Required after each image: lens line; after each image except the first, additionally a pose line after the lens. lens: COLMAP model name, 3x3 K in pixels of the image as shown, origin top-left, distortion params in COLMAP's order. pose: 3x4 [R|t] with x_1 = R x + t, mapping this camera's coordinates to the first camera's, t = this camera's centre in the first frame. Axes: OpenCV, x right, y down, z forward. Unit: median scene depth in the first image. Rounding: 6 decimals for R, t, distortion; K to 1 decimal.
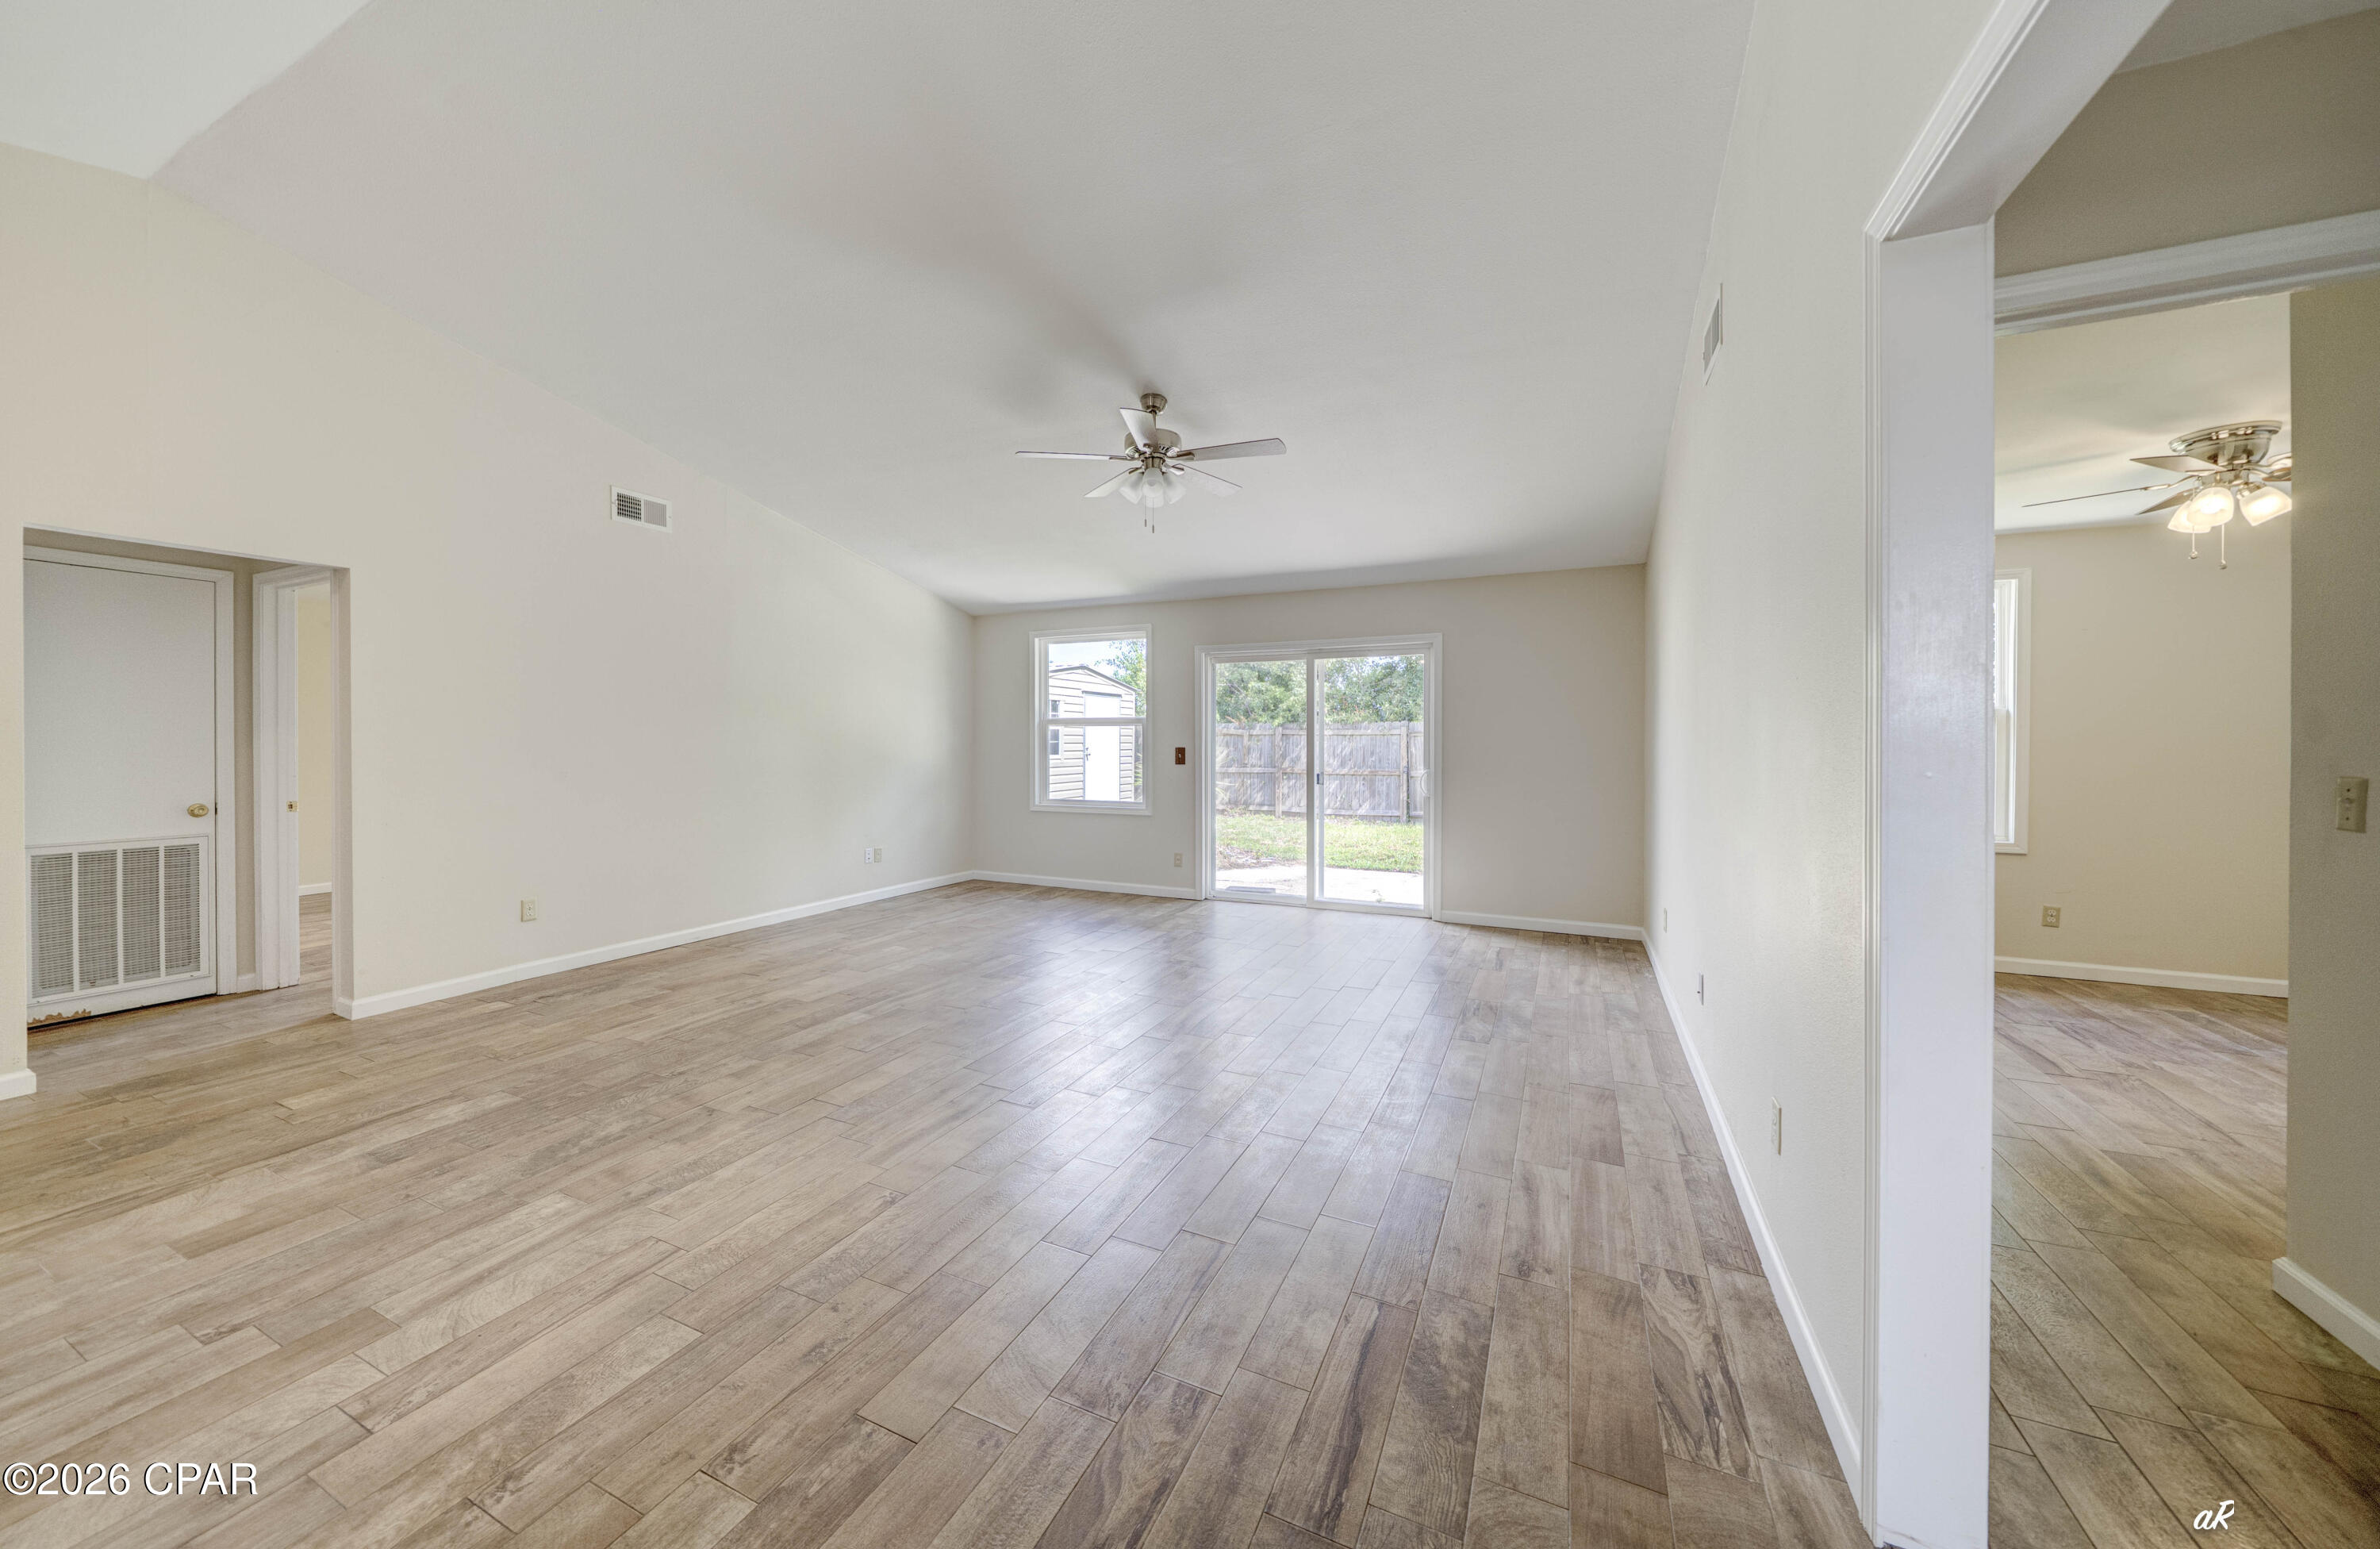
lens RADIAL K [[842.1, 0, 1182.3], [0, 842.1, 746.7], [0, 0, 1]] dist [0.000654, -0.000051]
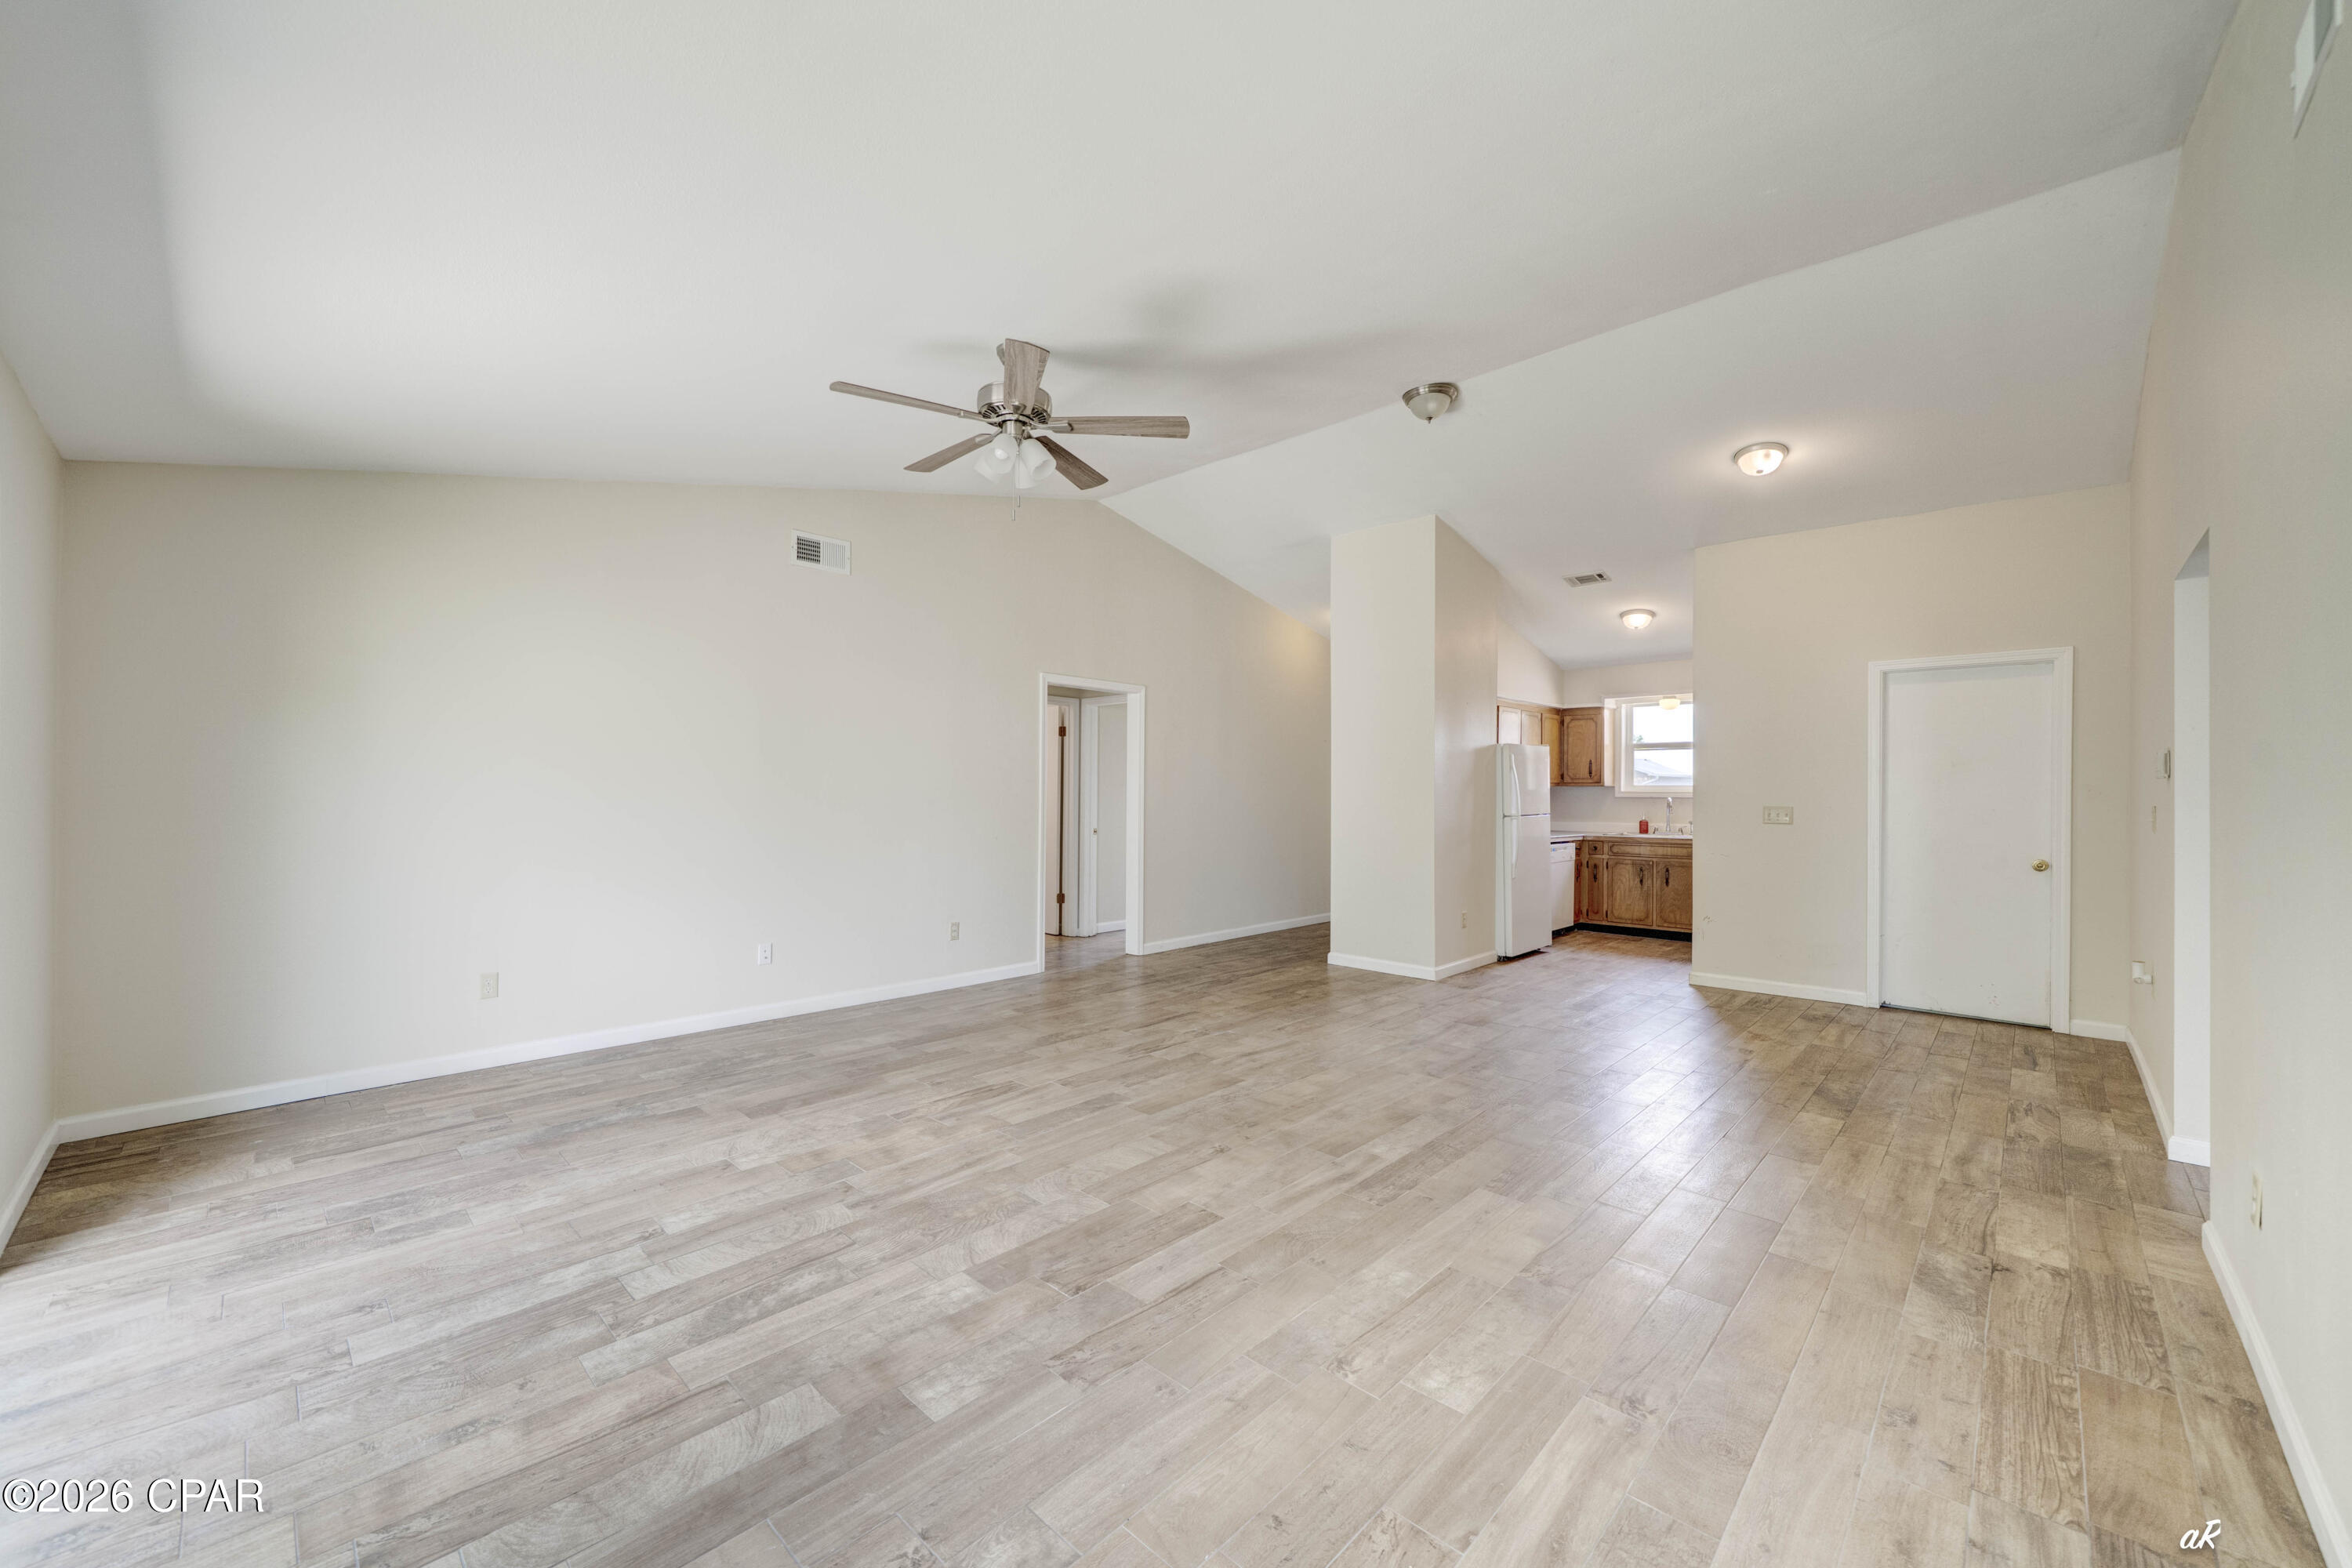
lens RADIAL K [[896.4, 0, 1170.5], [0, 896.4, 781.7], [0, 0, 1]] dist [-0.006717, 0.000516]
pose [[-0.947830, -0.006542, 0.318710, -0.502906], [-0.008692, 0.999948, -0.005324, -0.015334], [-0.318659, -0.007817, -0.947837, 2.015400]]
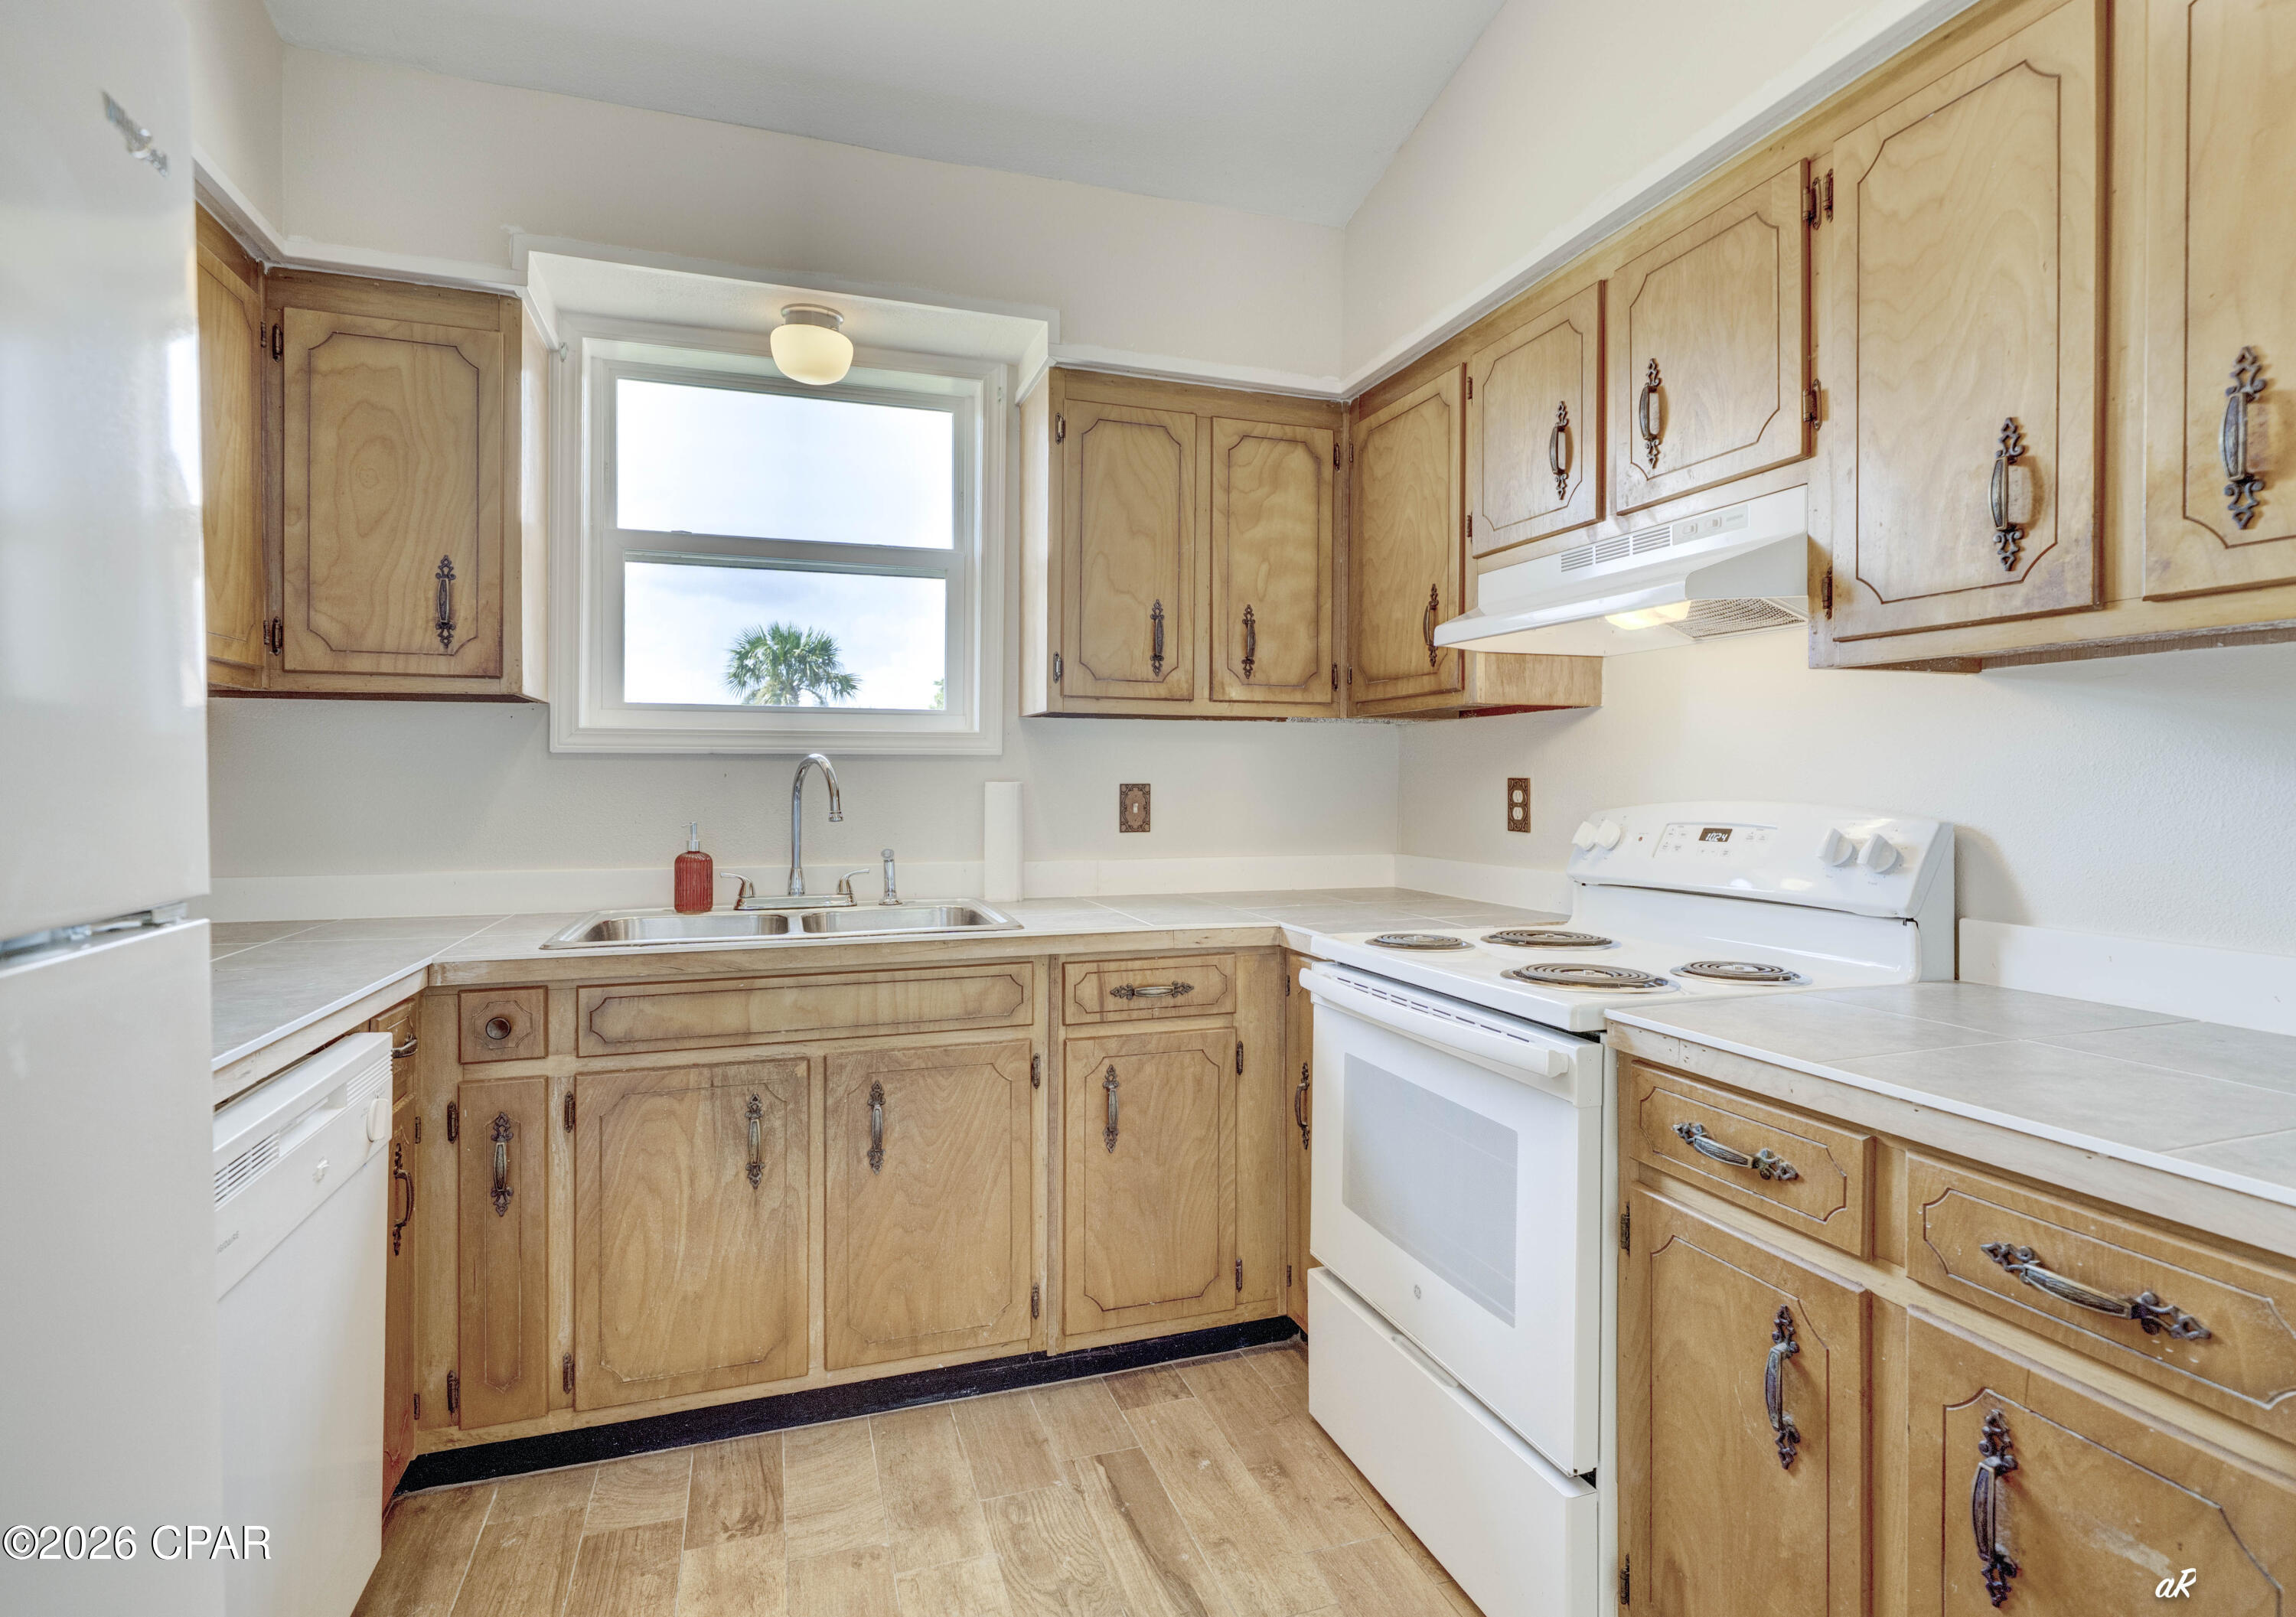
lens RADIAL K [[1179.0, 0, 1202.3], [0, 1179.0, 783.8], [0, 0, 1]] dist [0.002938, -0.001246]
pose [[-0.699030, -0.004882, -0.715076, -0.647032], [-0.009800, 0.999948, 0.002754, 0.017517], [0.715025, 0.008933, -0.699041, 0.013440]]
